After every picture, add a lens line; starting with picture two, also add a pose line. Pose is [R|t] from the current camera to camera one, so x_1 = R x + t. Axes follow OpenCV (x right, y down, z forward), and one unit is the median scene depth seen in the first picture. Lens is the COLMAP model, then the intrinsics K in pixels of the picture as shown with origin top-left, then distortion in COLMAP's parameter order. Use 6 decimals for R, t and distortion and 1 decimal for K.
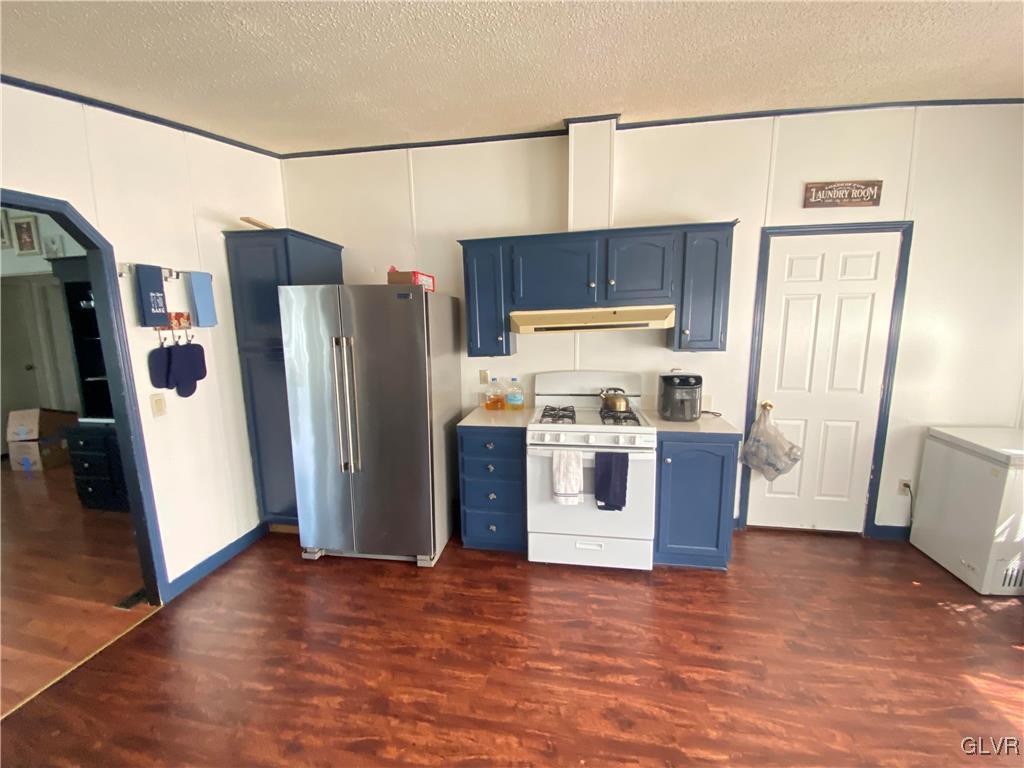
lens RADIAL K [[417.4, 0, 512.0], [0, 417.4, 384.0], [0, 0, 1]] dist [0.009682, -0.014650]
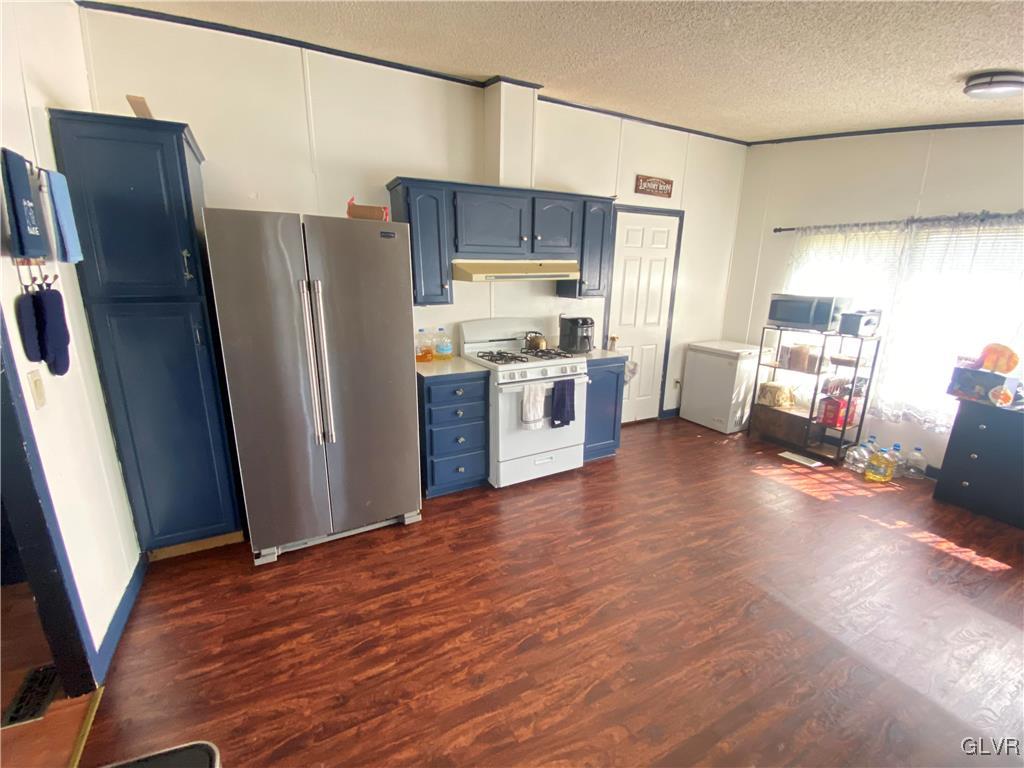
lens RADIAL K [[432.2, 0, 512.0], [0, 432.2, 384.0], [0, 0, 1]] dist [0.027000, -0.022616]
pose [[0.791224, -0.126974, 0.598199, -0.598967], [0.071356, 0.990694, 0.115904, 0.013890], [-0.607349, -0.049021, 0.792921, 0.069242]]
